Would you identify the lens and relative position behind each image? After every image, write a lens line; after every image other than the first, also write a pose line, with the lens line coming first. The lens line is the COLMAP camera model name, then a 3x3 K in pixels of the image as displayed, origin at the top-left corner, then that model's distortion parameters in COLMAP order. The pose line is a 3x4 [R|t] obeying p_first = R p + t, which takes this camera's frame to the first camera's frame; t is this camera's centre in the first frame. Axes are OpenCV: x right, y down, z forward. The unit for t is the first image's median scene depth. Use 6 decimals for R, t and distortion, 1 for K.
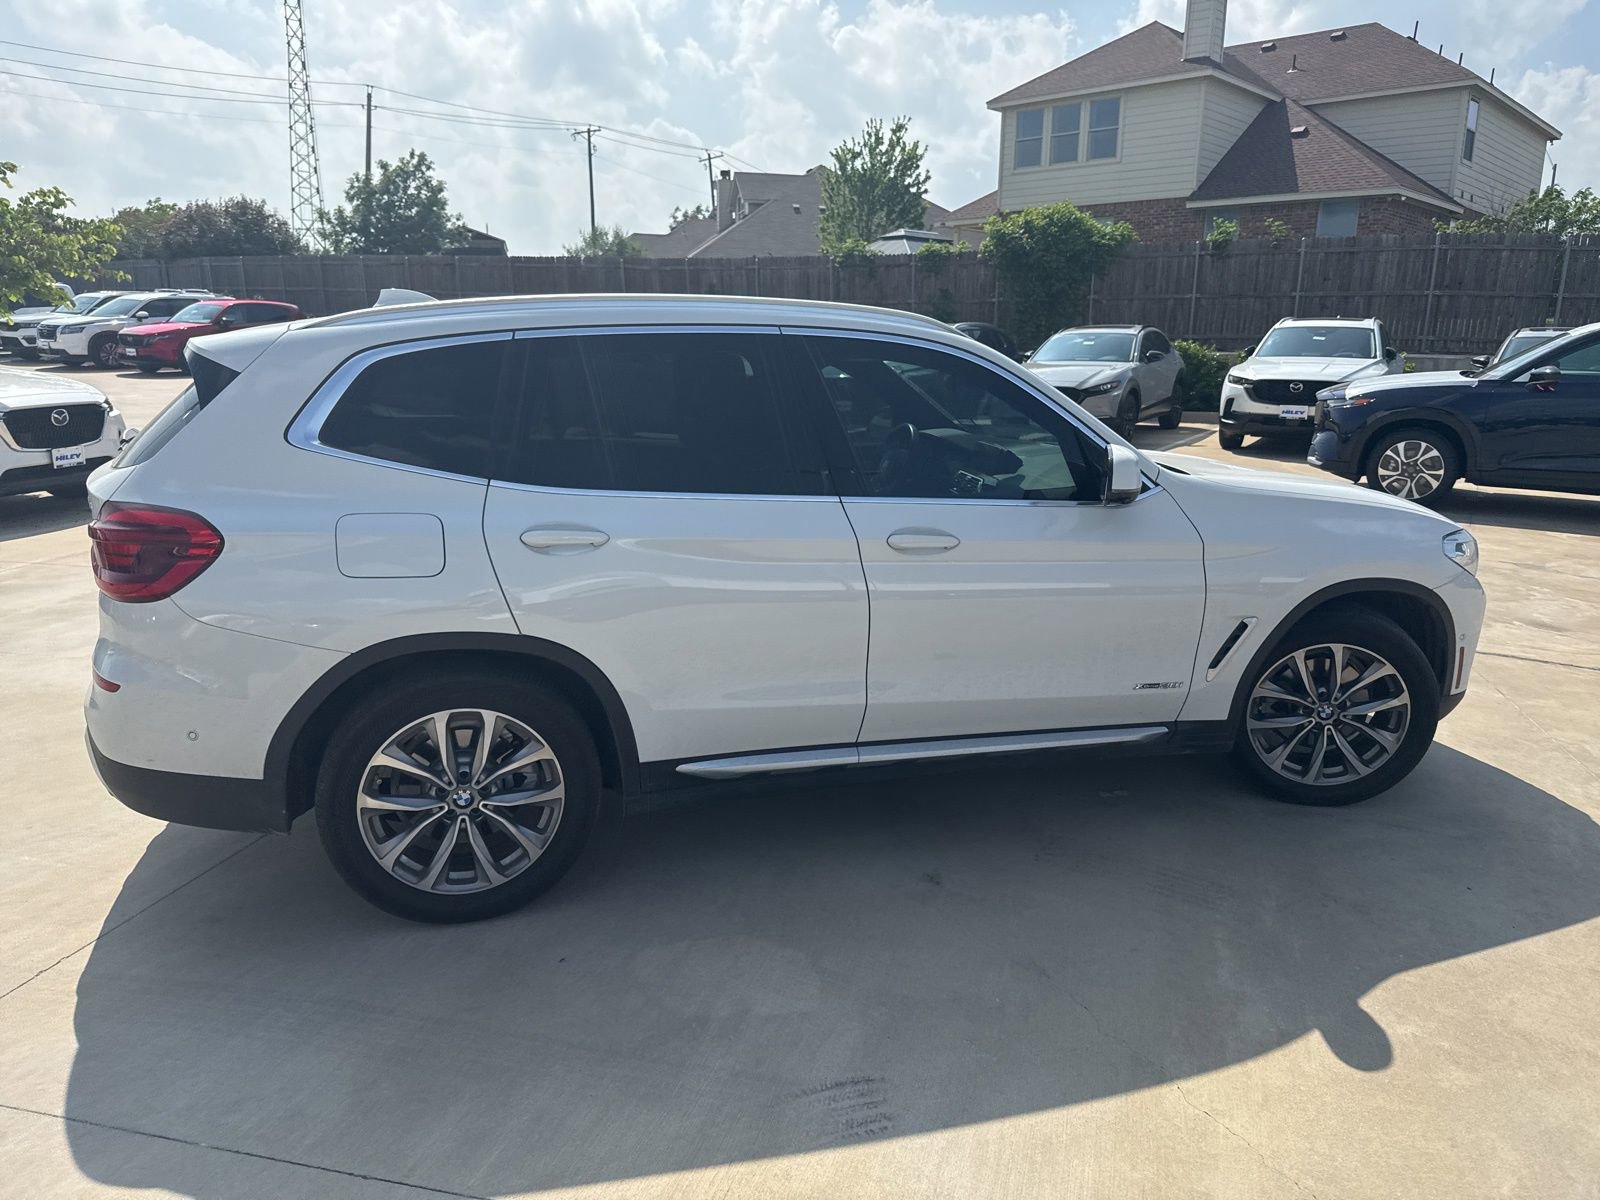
lens RADIAL K [[1130.0, 0, 813.3], [0, 1130.0, 627.0], [0, 0, 1]] dist [0.015366, -0.024391]
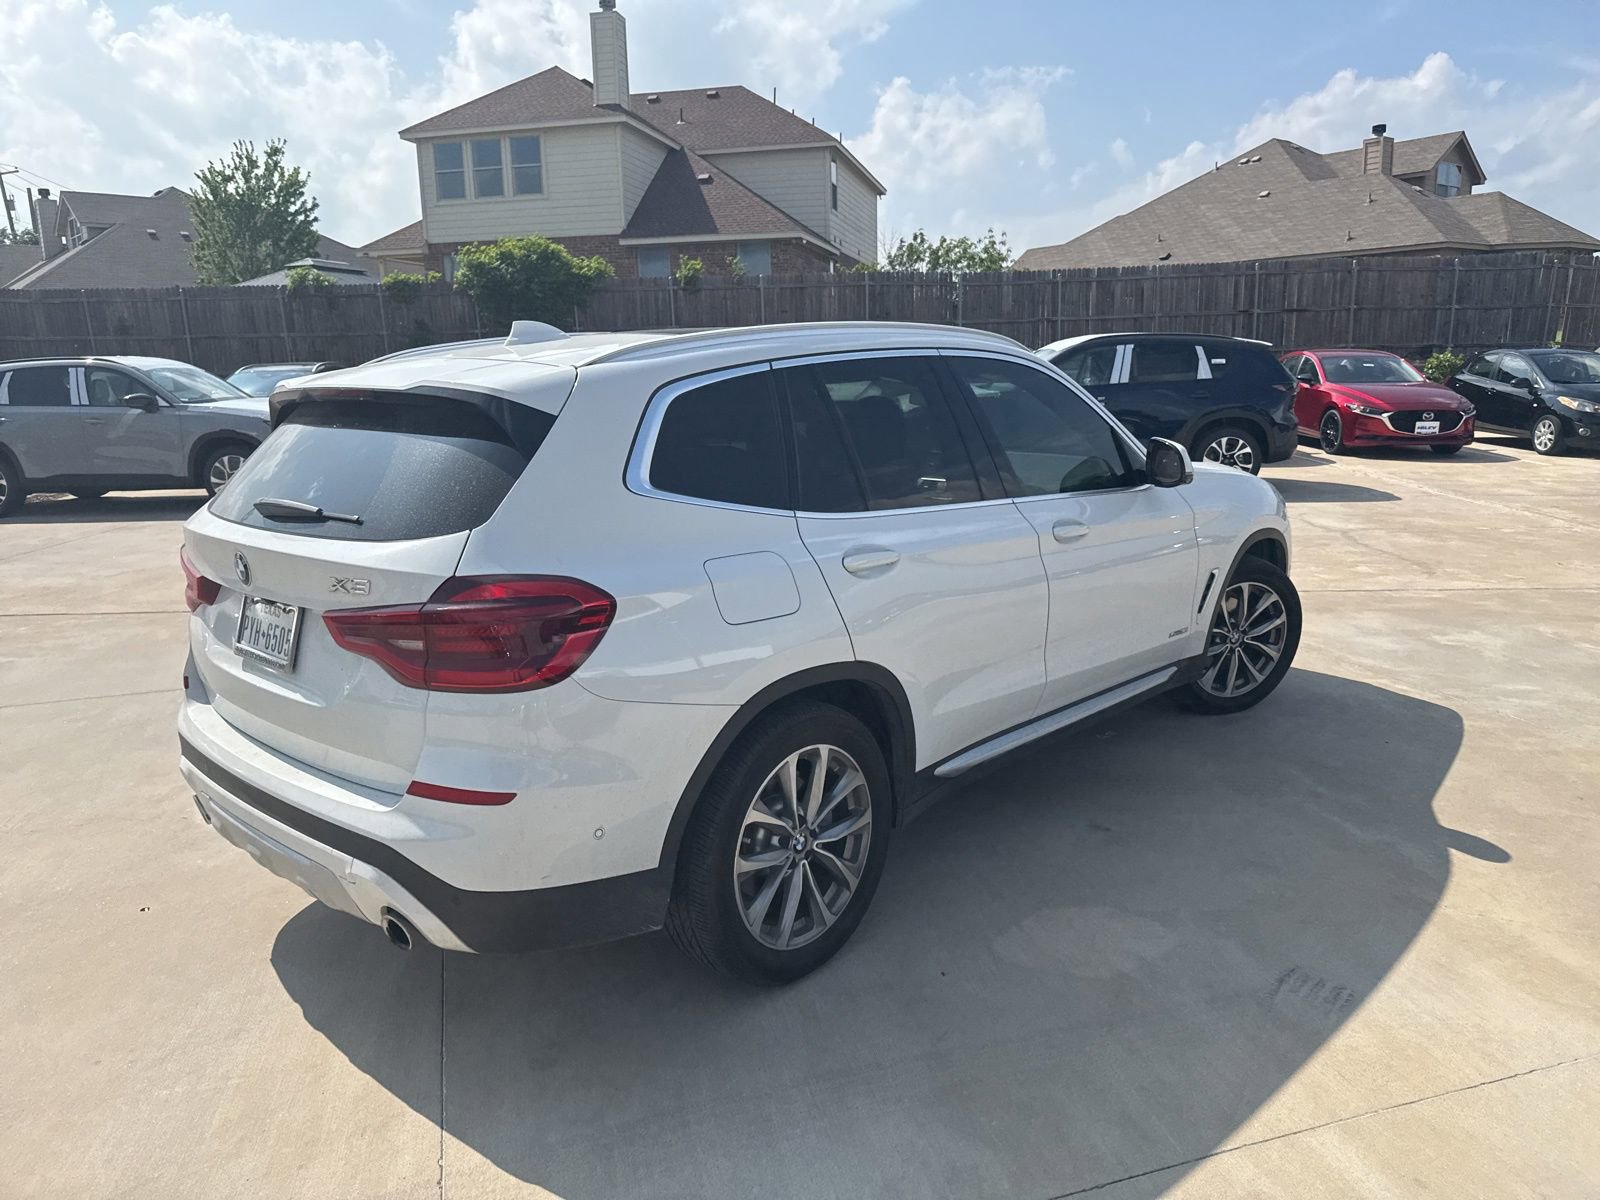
lens RADIAL K [[1130.0, 0, 814.1], [0, 1130.0, 606.2], [0, 0, 1]] dist [0.015366, -0.024391]
pose [[0.858688, -0.137778, 0.493631, -0.179906], [0.158995, 0.987279, -0.001017, -0.010672], [-0.487211, 0.079358, 0.869671, 0.035781]]
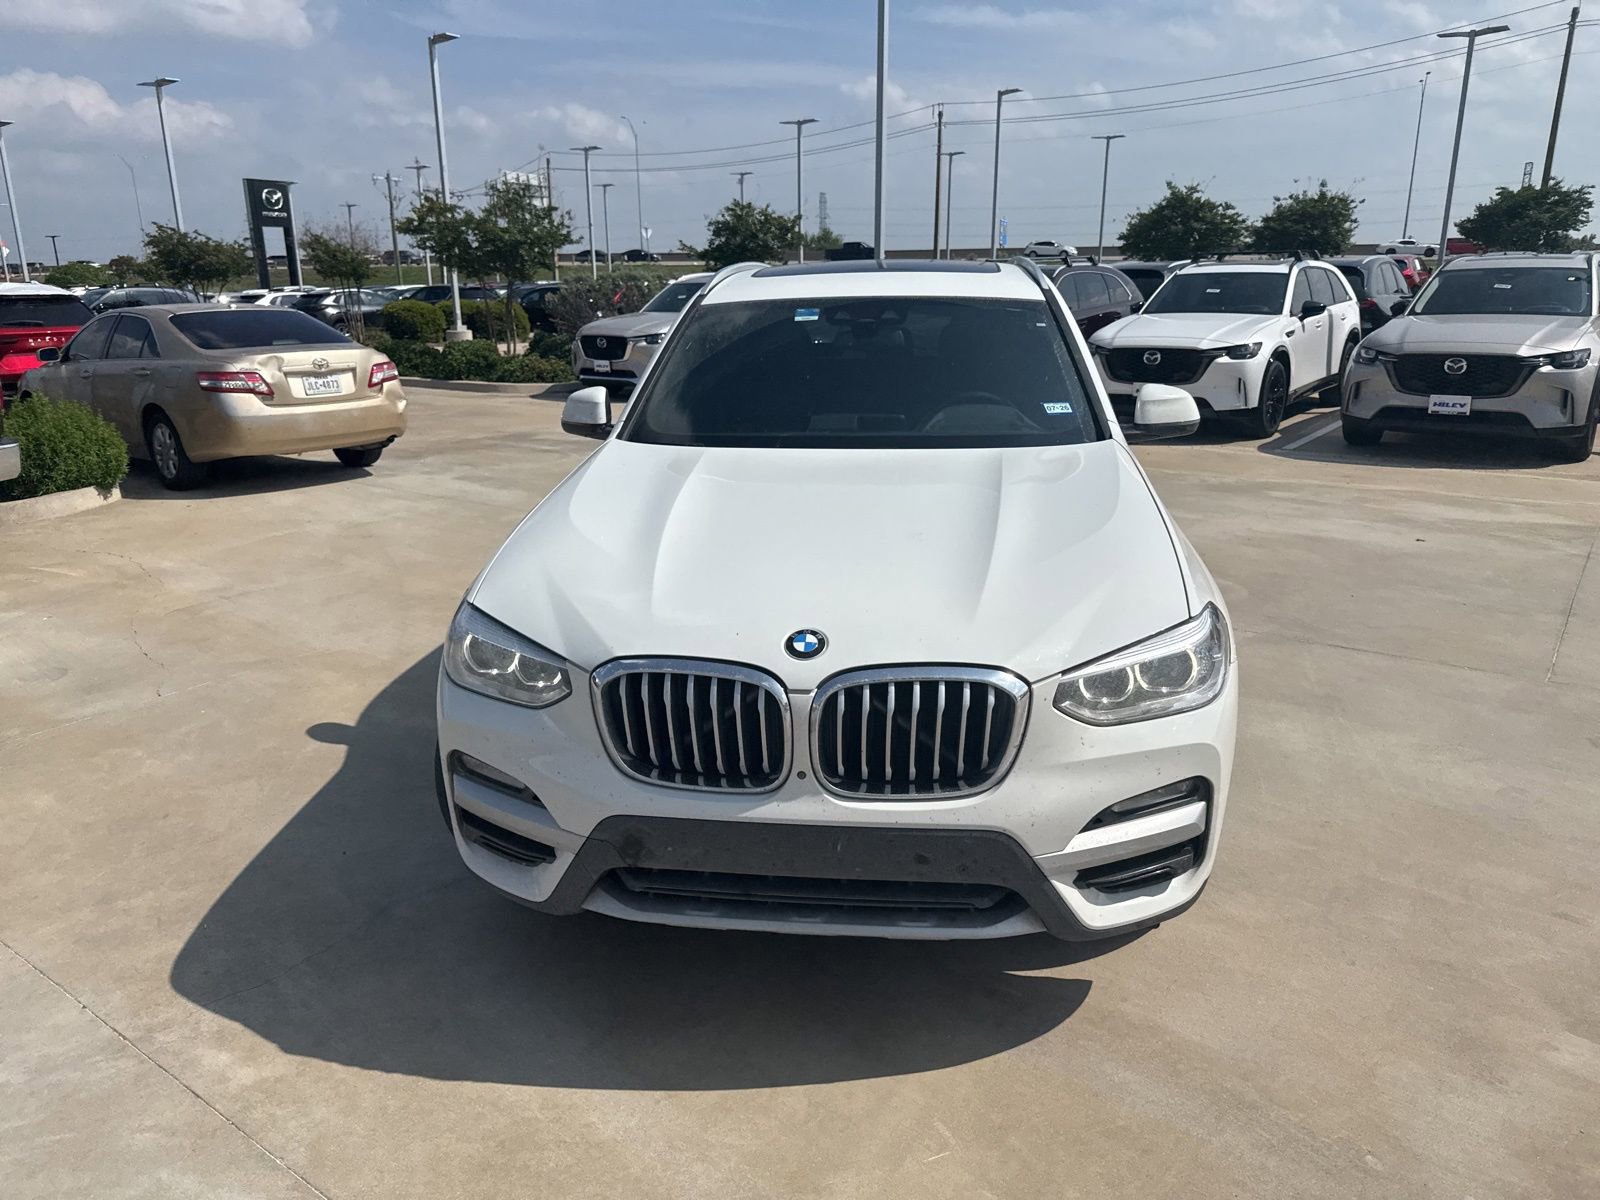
lens RADIAL K [[1130.0, 0, 811.7], [0, 1130.0, 603.3], [0, 0, 1]] dist [0.015366, -0.024391]
pose [[-0.400437, 0.249079, -0.881822, 0.334414], [-0.224266, 0.906439, 0.357872, -0.112146], [0.888457, 0.341068, -0.307112, 0.431233]]
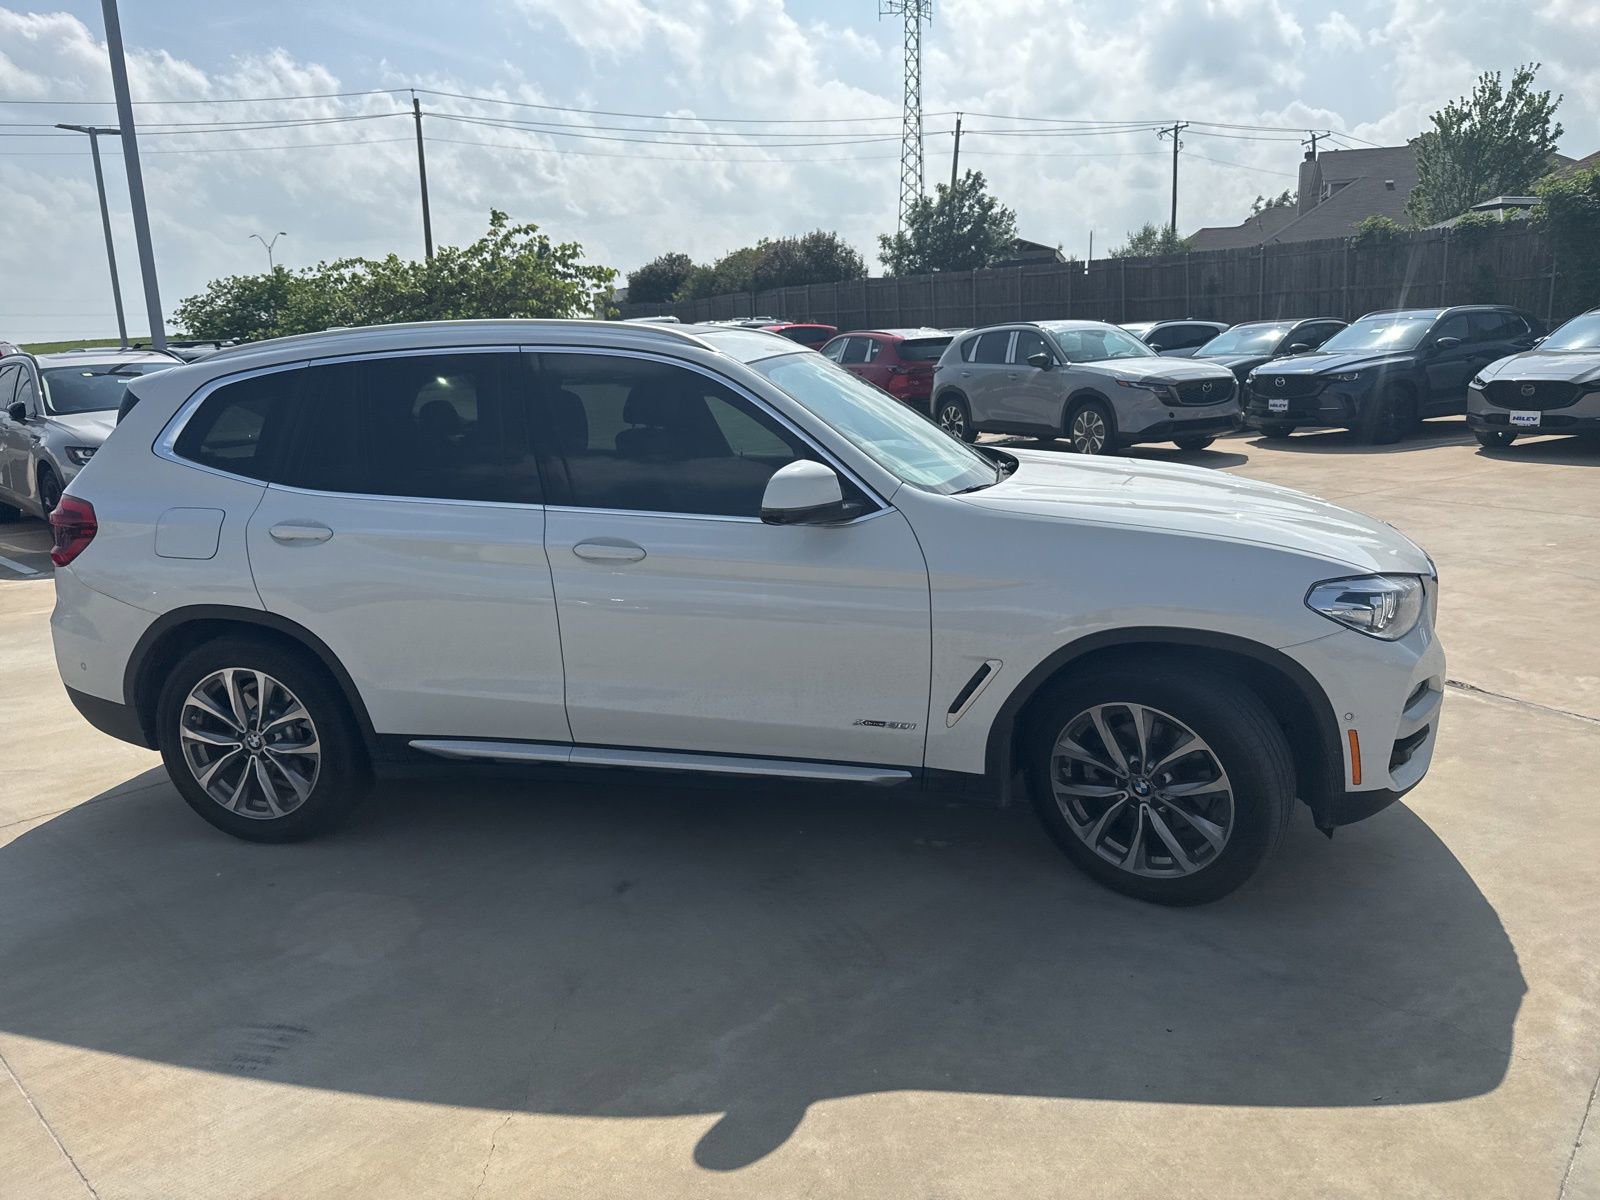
lens RADIAL K [[1130.0, 0, 813.2], [0, 1130.0, 630.0], [0, 0, 1]] dist [0.015366, -0.024391]
pose [[0.870226, 0.080995, -0.485949, 0.195101], [-0.082107, 0.996441, 0.019046, -0.010279], [0.485763, 0.023326, 0.873779, 0.052218]]
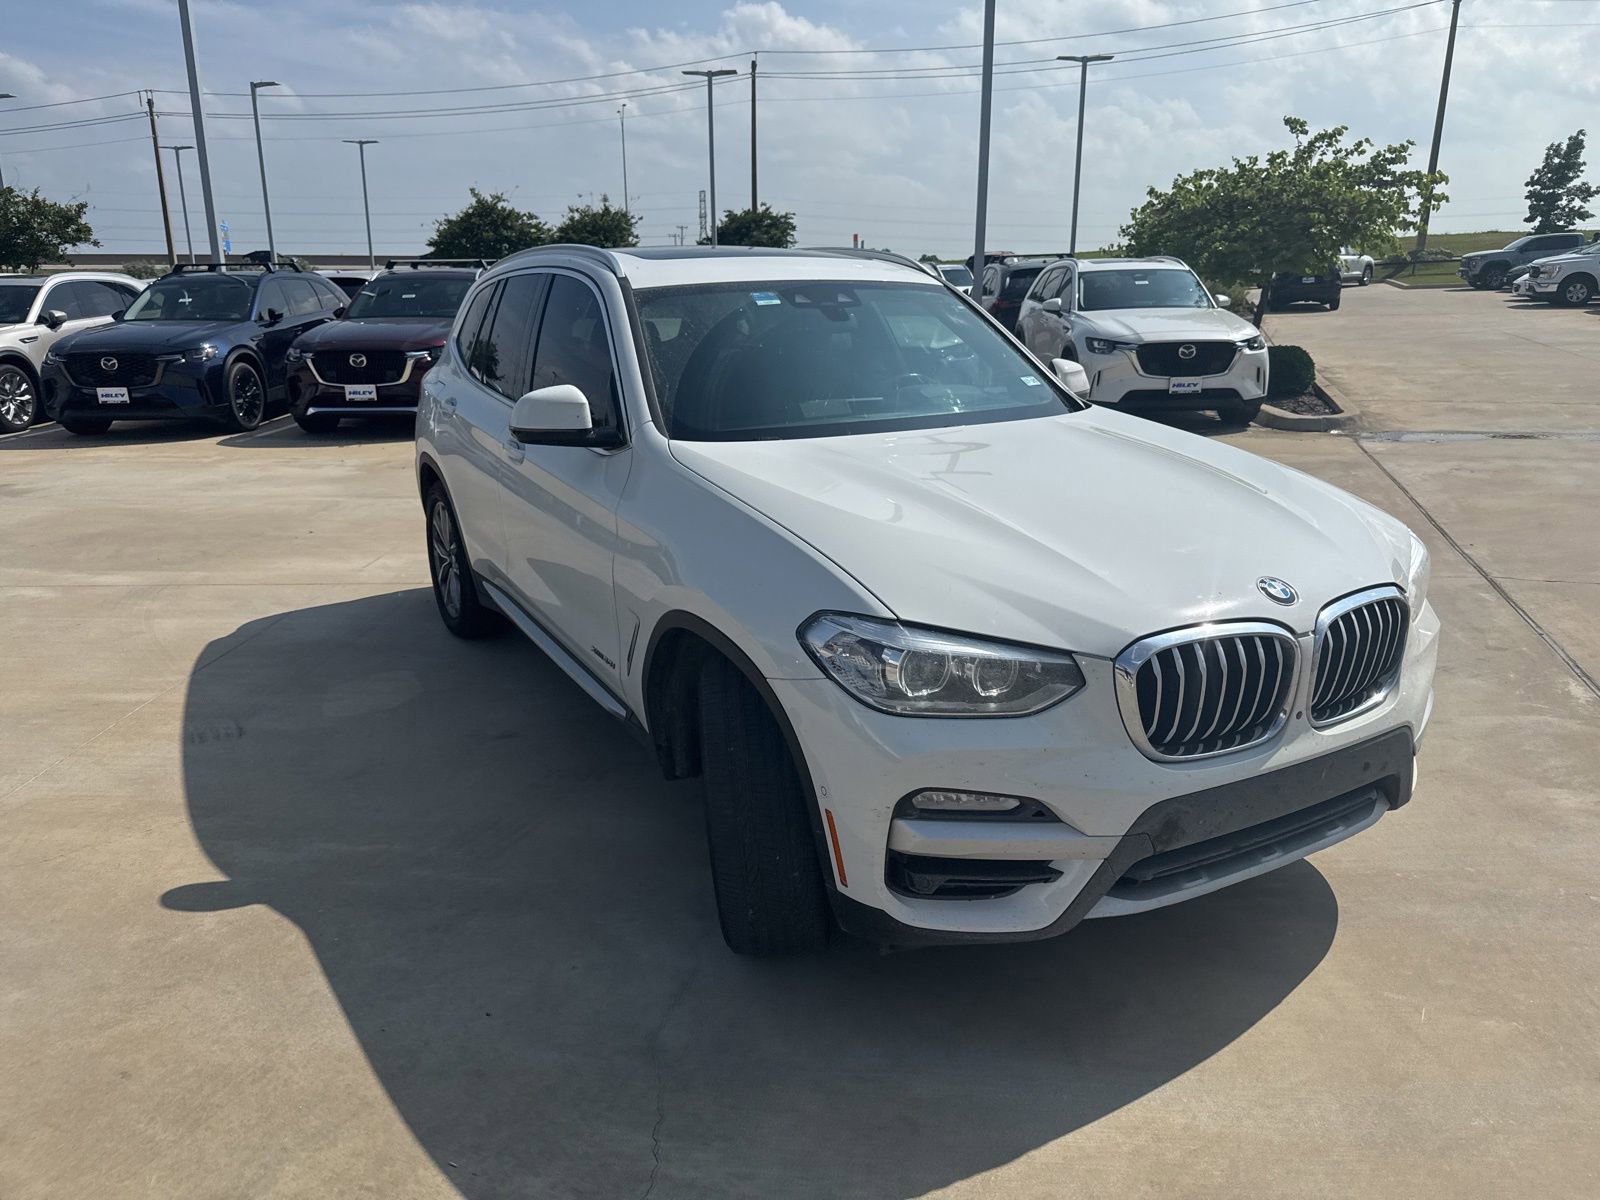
lens RADIAL K [[1130.0, 0, 803.4], [0, 1130.0, 603.8], [0, 0, 1]] dist [0.015366, -0.024391]
pose [[0.212101, 0.257366, -0.942749, 0.339194], [-0.236360, 0.949567, 0.206050, -0.061297], [0.948234, 0.179125, 0.262235, 0.257749]]
